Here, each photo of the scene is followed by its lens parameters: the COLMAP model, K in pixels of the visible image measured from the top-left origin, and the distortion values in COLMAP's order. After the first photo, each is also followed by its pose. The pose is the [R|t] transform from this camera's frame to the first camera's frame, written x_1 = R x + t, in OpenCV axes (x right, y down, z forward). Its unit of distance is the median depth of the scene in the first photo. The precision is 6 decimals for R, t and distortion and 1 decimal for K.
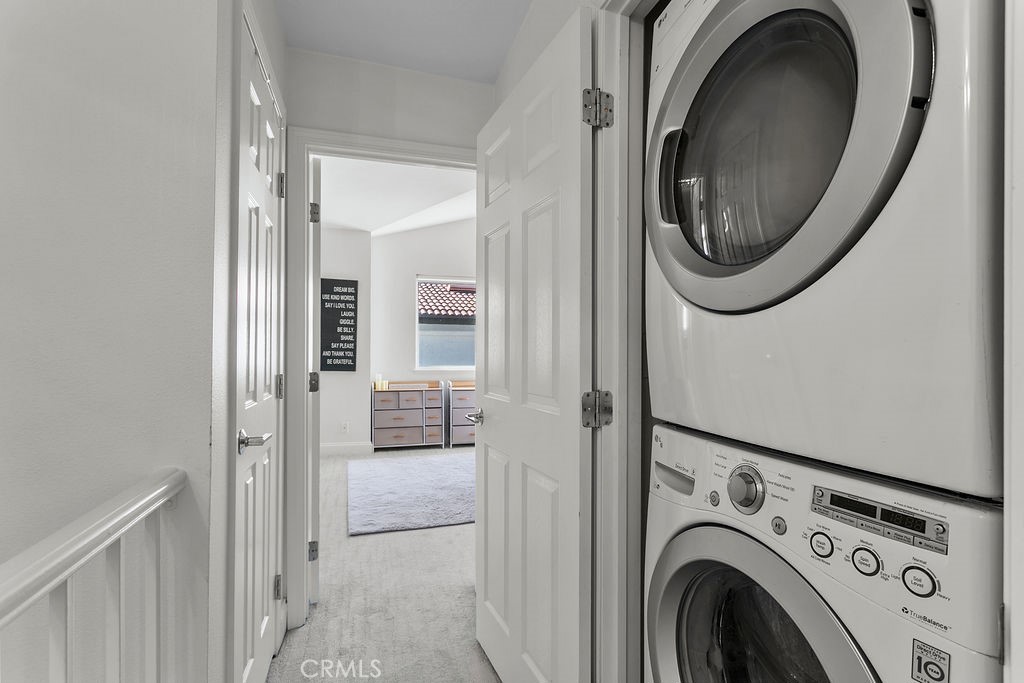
lens RADIAL K [[508.8, 0, 508.4], [0, 508.8, 345.8], [0, 0, 1]] dist [0.002090, 0.000544]
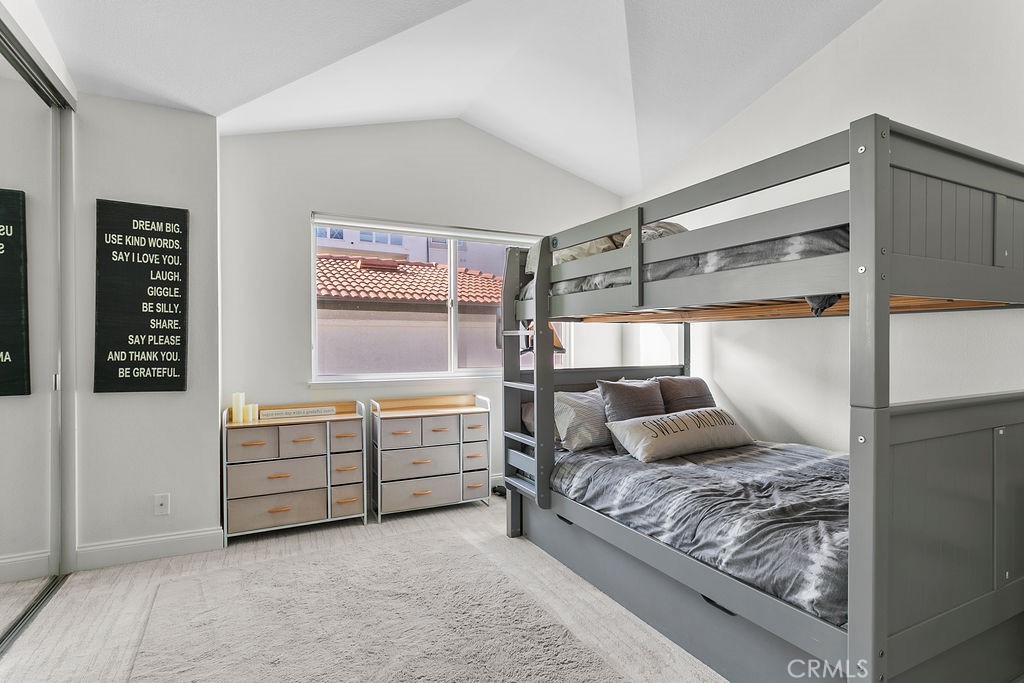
lens RADIAL K [[508.8, 0, 508.4], [0, 508.8, 345.8], [0, 0, 1]] dist [0.002090, 0.000544]
pose [[0.983705, -0.007566, 0.179629, -0.075217], [0.005344, 0.999903, 0.012848, 0.000920], [-0.179709, -0.011679, 0.983651, 0.441925]]
